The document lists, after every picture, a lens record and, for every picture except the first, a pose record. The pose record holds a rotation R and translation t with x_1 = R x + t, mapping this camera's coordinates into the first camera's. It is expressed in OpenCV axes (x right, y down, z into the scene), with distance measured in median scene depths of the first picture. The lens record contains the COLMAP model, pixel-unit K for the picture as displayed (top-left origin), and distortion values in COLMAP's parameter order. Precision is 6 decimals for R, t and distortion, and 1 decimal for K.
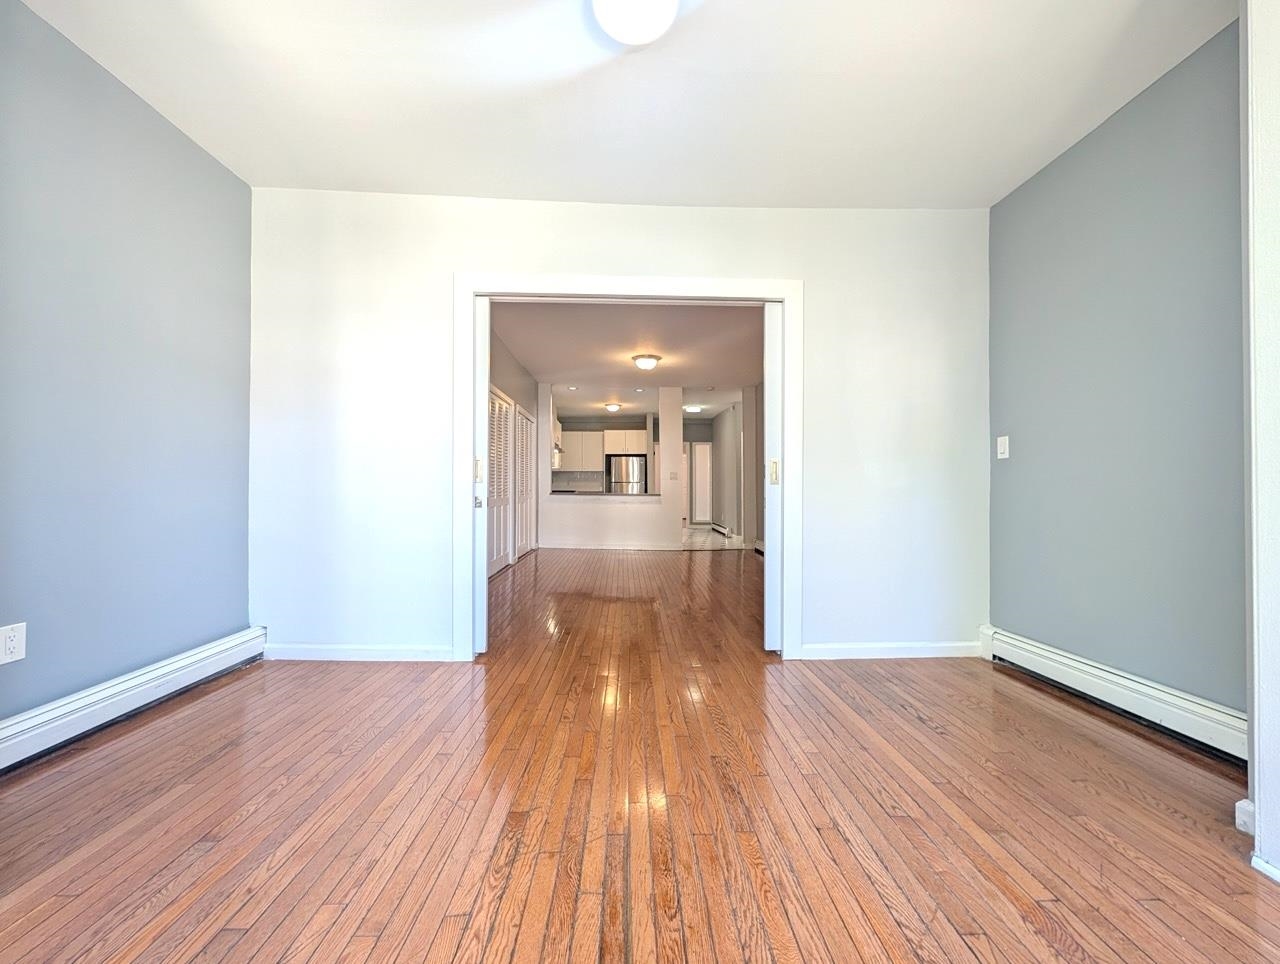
lens RADIAL K [[494.8, 0, 642.8], [0, 494.8, 485.2], [0, 0, 1]] dist [0.001593, -0.000589]
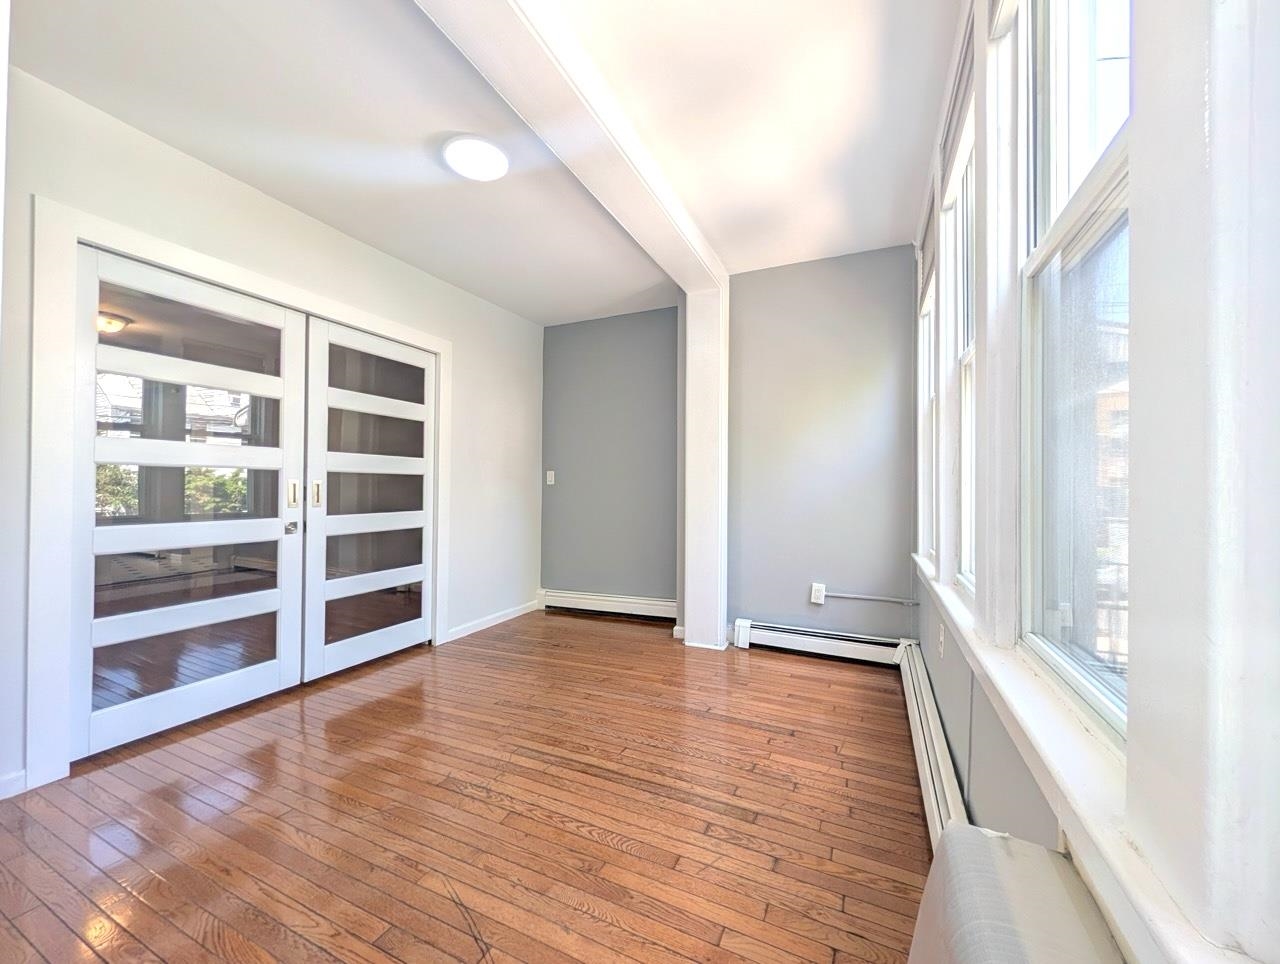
lens RADIAL K [[494.8, 0, 643.2], [0, 494.8, 487.8], [0, 0, 1]] dist [0.001593, -0.000589]
pose [[0.454151, 0.000511, 0.890925, -0.948834], [-0.012379, 0.999907, 0.005737, -0.090134], [-0.890839, -0.013635, 0.454115, -0.025163]]
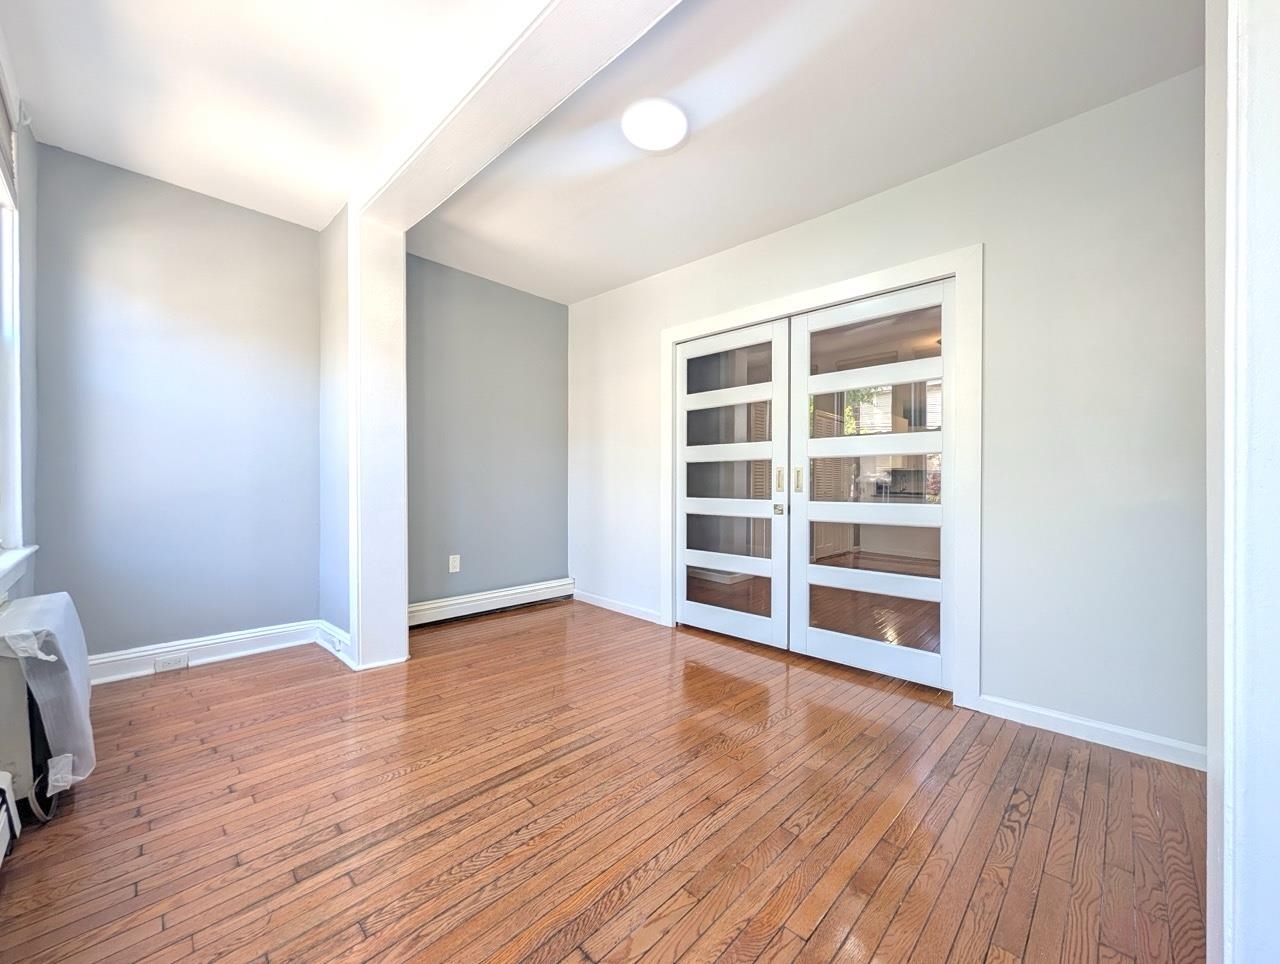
lens RADIAL K [[494.8, 0, 641.9], [0, 494.8, 486.4], [0, 0, 1]] dist [0.001593, -0.000589]
pose [[0.697886, 0.005971, -0.716184, 0.843277], [0.000120, 0.999964, 0.008453, -0.039914], [0.716209, -0.005985, 0.697860, 0.062826]]
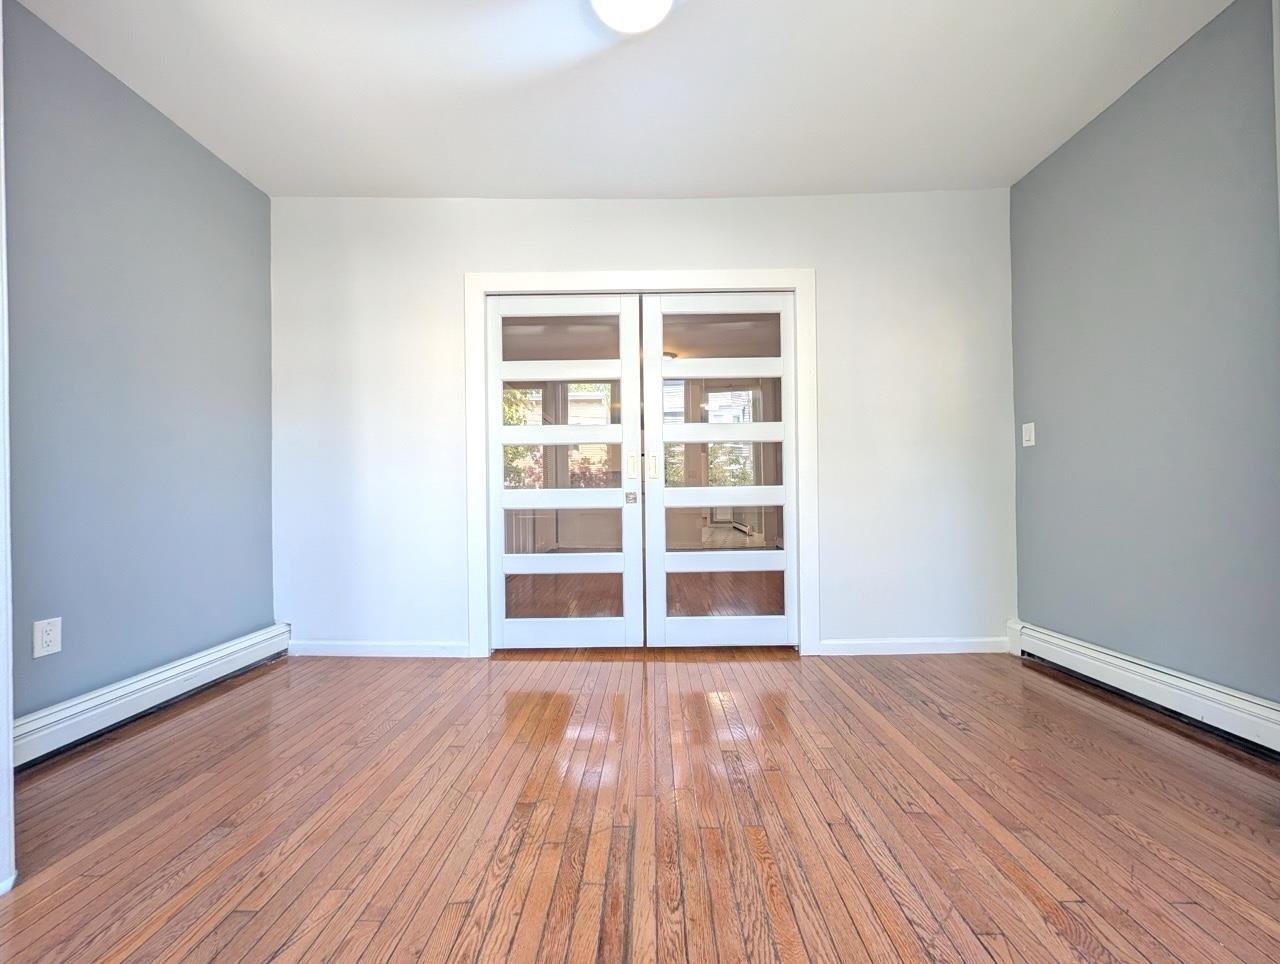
lens RADIAL K [[494.8, 0, 642.4], [0, 494.8, 485.2], [0, 0, 1]] dist [0.001593, -0.000589]
pose [[0.998832, -0.016105, -0.045557, 0.033579], [0.016011, 0.999869, -0.002422, 0.020203], [0.045590, 0.001690, 0.998959, 0.009190]]
